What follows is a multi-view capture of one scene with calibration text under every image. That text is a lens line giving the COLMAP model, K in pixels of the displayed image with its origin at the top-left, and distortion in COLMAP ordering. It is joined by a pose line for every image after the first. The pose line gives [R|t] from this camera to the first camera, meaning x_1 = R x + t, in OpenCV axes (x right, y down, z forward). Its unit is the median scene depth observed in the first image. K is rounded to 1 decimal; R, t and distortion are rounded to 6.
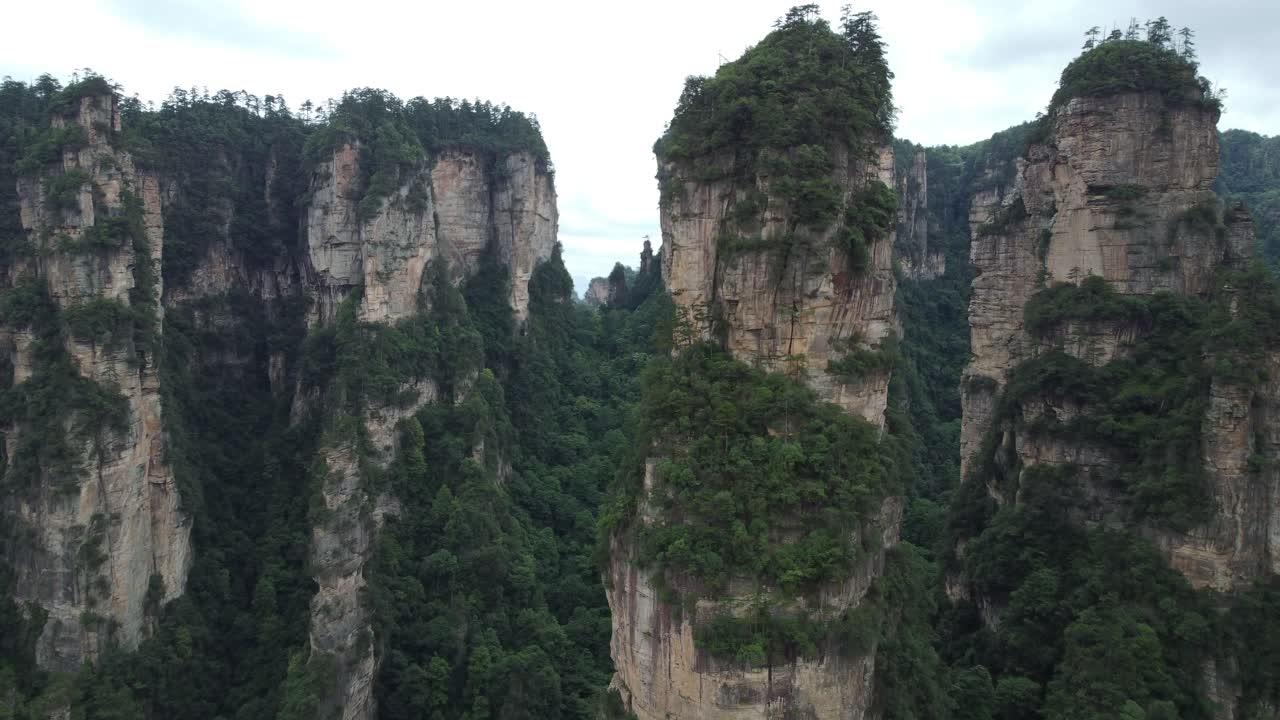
lens RADIAL K [[1019.3, 0, 635.5], [0, 1019.3, 360.9], [0, 0, 1]] dist [-0.007424, 0.006802]
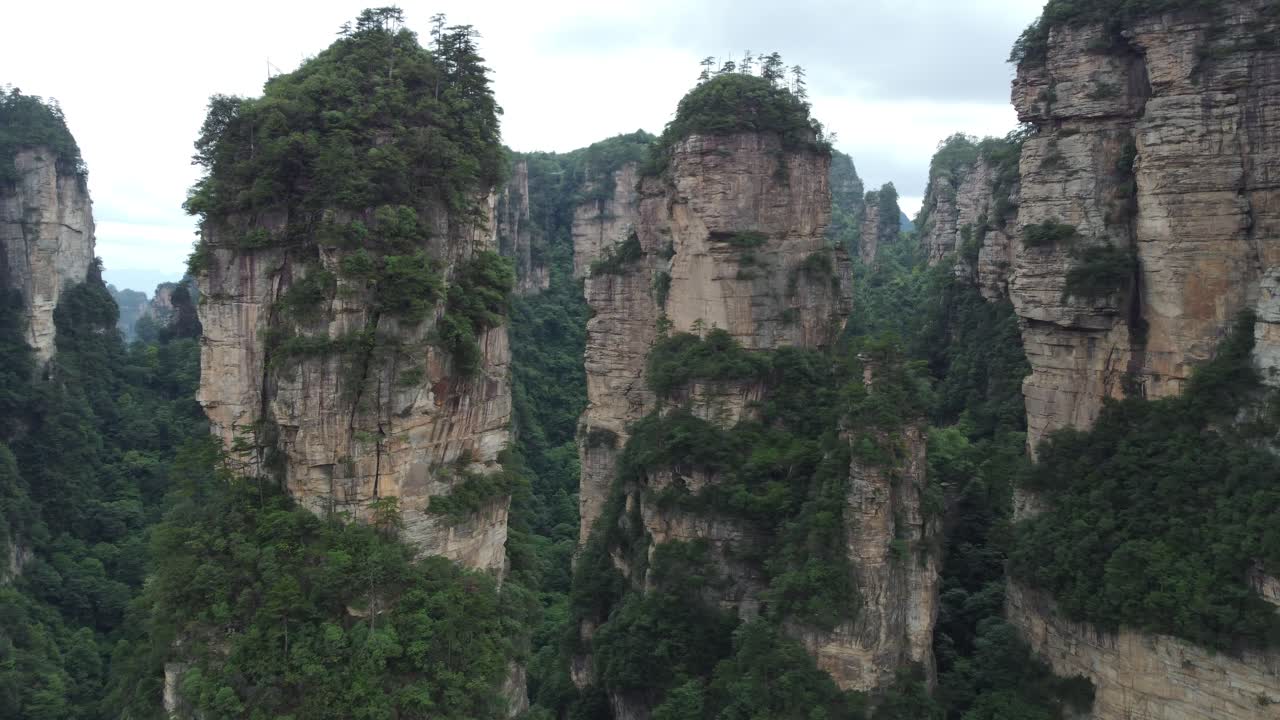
lens RADIAL K [[1019.3, 0, 635.5], [0, 1019.3, 360.9], [0, 0, 1]] dist [-0.007424, 0.006802]
pose [[0.926954, -0.033915, 0.373638, 0.038112], [0.030902, 0.999424, 0.014052, -0.072450], [-0.373900, -0.001479, 0.927468, 0.180960]]
